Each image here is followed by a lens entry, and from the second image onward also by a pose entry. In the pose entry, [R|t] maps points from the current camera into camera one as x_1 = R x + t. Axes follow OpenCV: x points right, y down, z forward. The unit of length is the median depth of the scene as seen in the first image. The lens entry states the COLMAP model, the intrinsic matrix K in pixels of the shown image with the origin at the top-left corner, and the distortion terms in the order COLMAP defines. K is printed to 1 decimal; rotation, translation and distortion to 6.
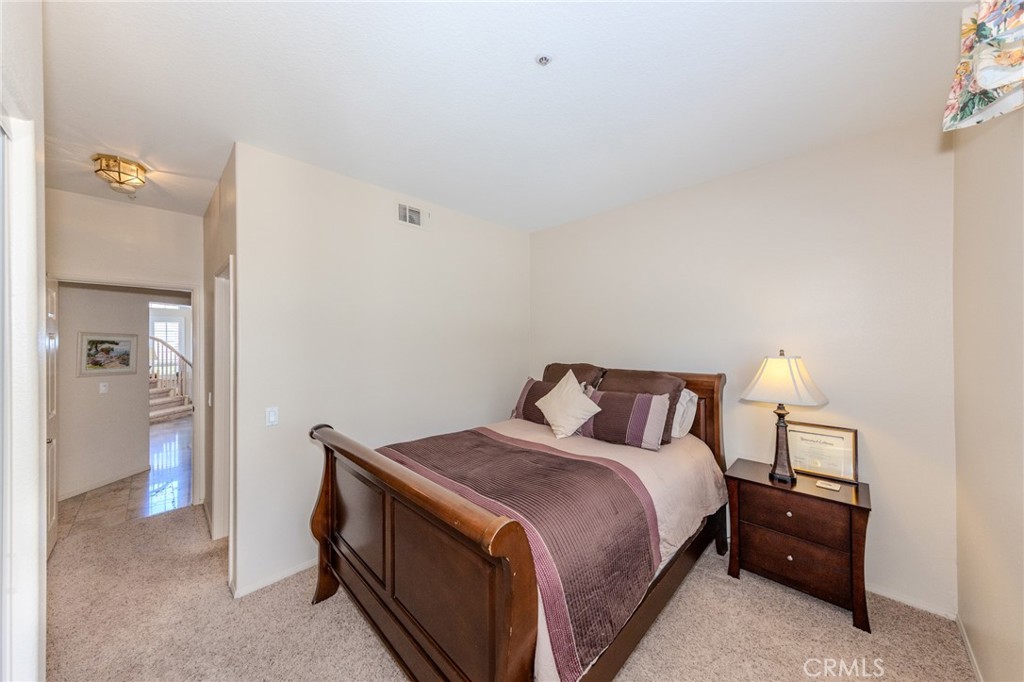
lens RADIAL K [[342.8, 0, 507.8], [0, 342.8, 339.5], [0, 0, 1]] dist [0.000585, 0.000007]
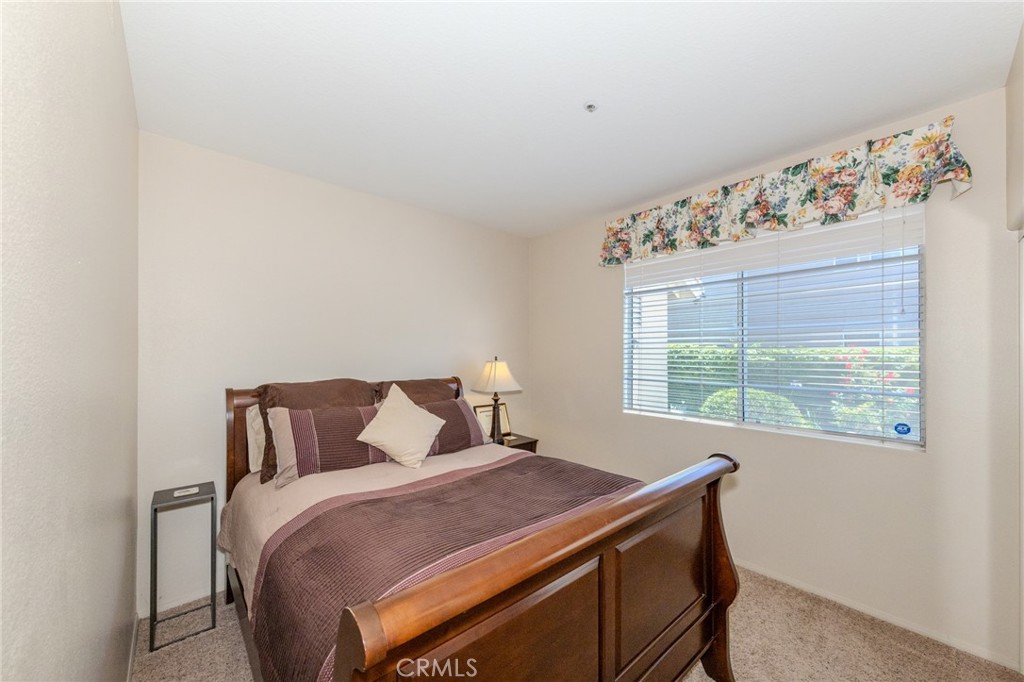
lens RADIAL K [[385.0, 0, 508.0], [0, 385.0, 349.8], [0, 0, 1]] dist [-0.000451, 0.000019]
pose [[0.078648, 0.011017, 0.996842, -0.856925], [-0.004822, 0.999931, -0.010671, 0.021431], [-0.996891, -0.003968, 0.078696, 0.825426]]
